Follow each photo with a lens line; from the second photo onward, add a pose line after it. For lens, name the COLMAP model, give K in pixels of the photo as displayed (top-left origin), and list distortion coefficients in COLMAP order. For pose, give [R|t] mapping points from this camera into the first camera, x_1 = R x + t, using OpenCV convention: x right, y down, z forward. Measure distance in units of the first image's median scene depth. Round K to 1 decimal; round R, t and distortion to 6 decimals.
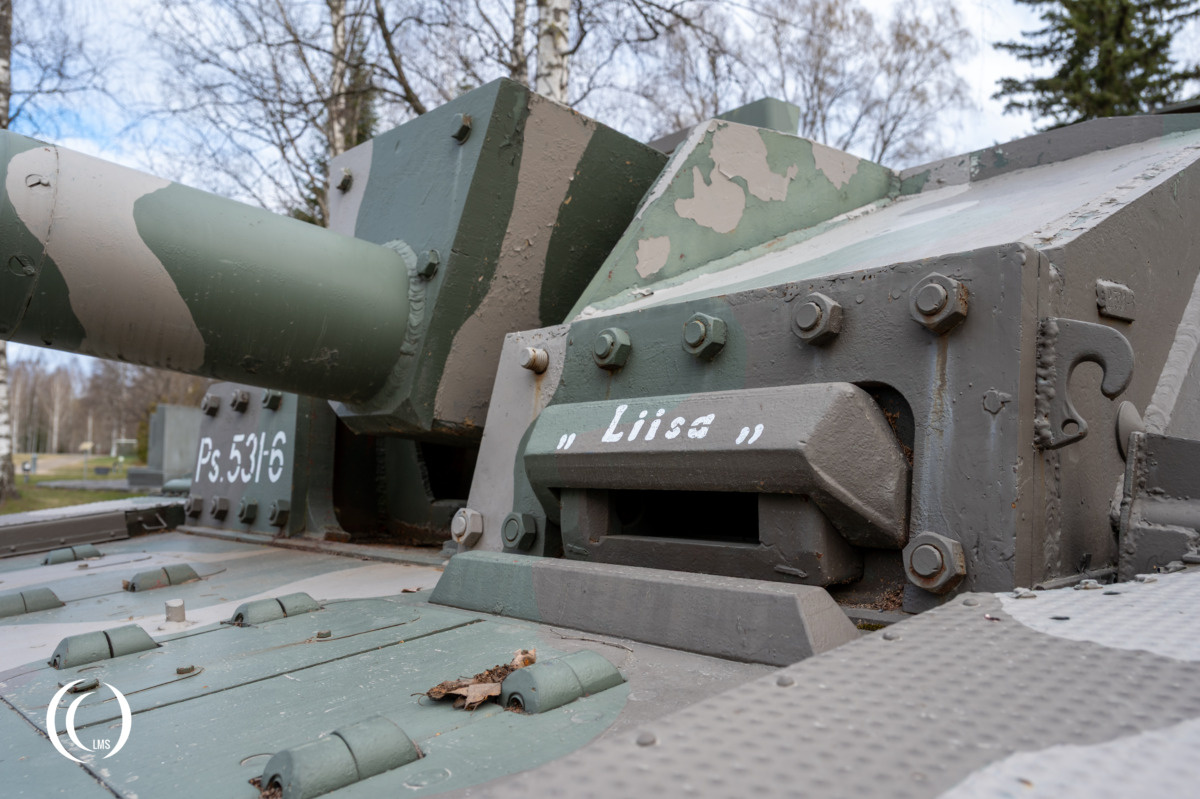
lens RADIAL K [[916.3, 0, 582.5], [0, 916.3, 401.0], [0, 0, 1]] dist [0.002850, -0.000406]
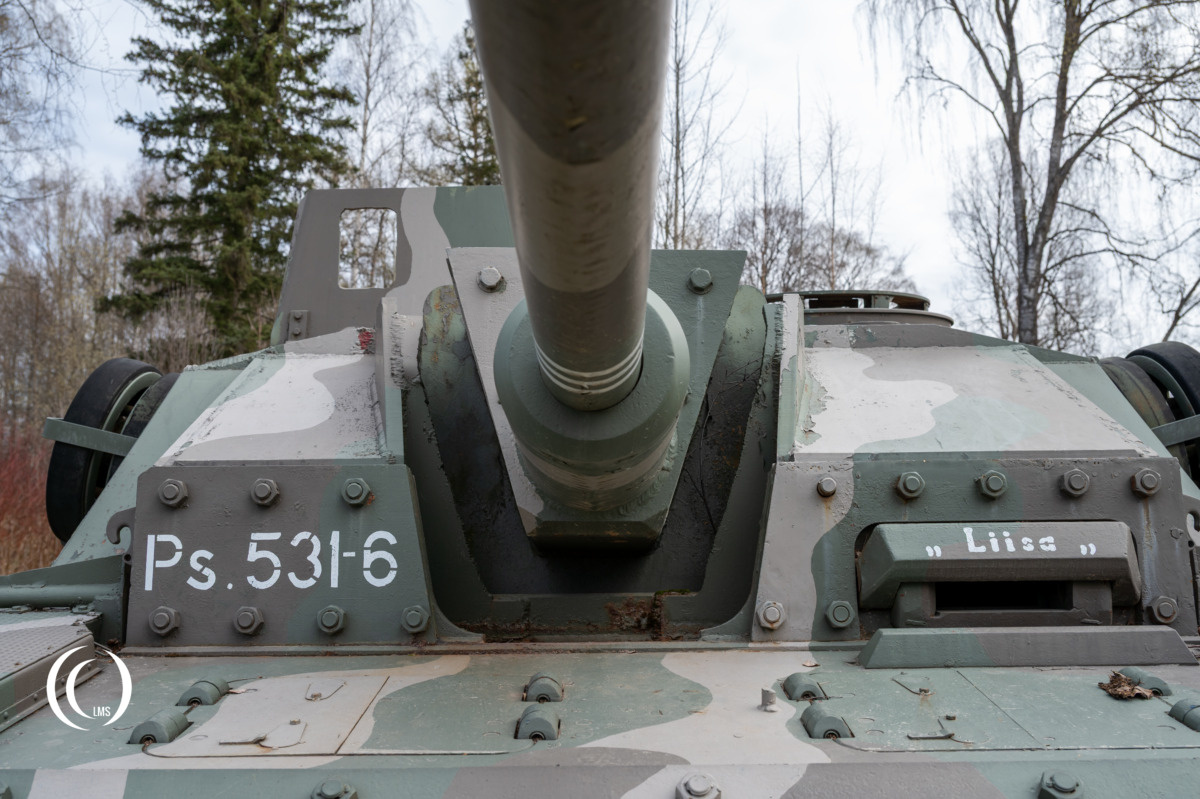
lens RADIAL K [[1191.3, 0, 600.0], [0, 1191.3, 399.5], [0, 0, 1]] dist [-0.020206, -0.017173]
pose [[0.660374, 0.066251, 0.748009, -0.196419], [-0.046146, 0.997798, -0.047636, -0.009110], [-0.749518, -0.003060, 0.661977, 0.013289]]
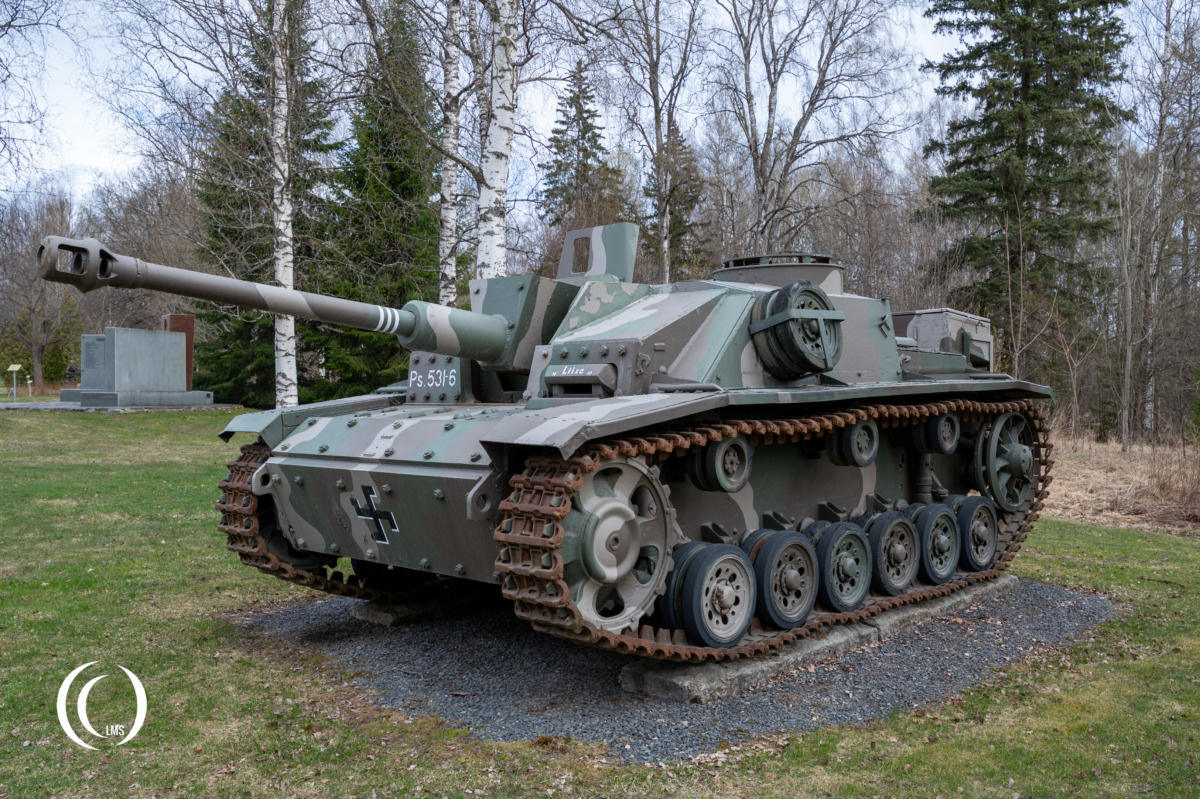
lens RADIAL K [[991.8, 0, 595.9], [0, 991.8, 376.8], [0, 0, 1]] dist [-0.002472, 0.000777]
pose [[0.996669, -0.008529, 0.081103, -0.022859], [0.003395, 0.997993, 0.063232, -0.027546], [-0.081480, -0.062746, 0.994698, -0.427526]]
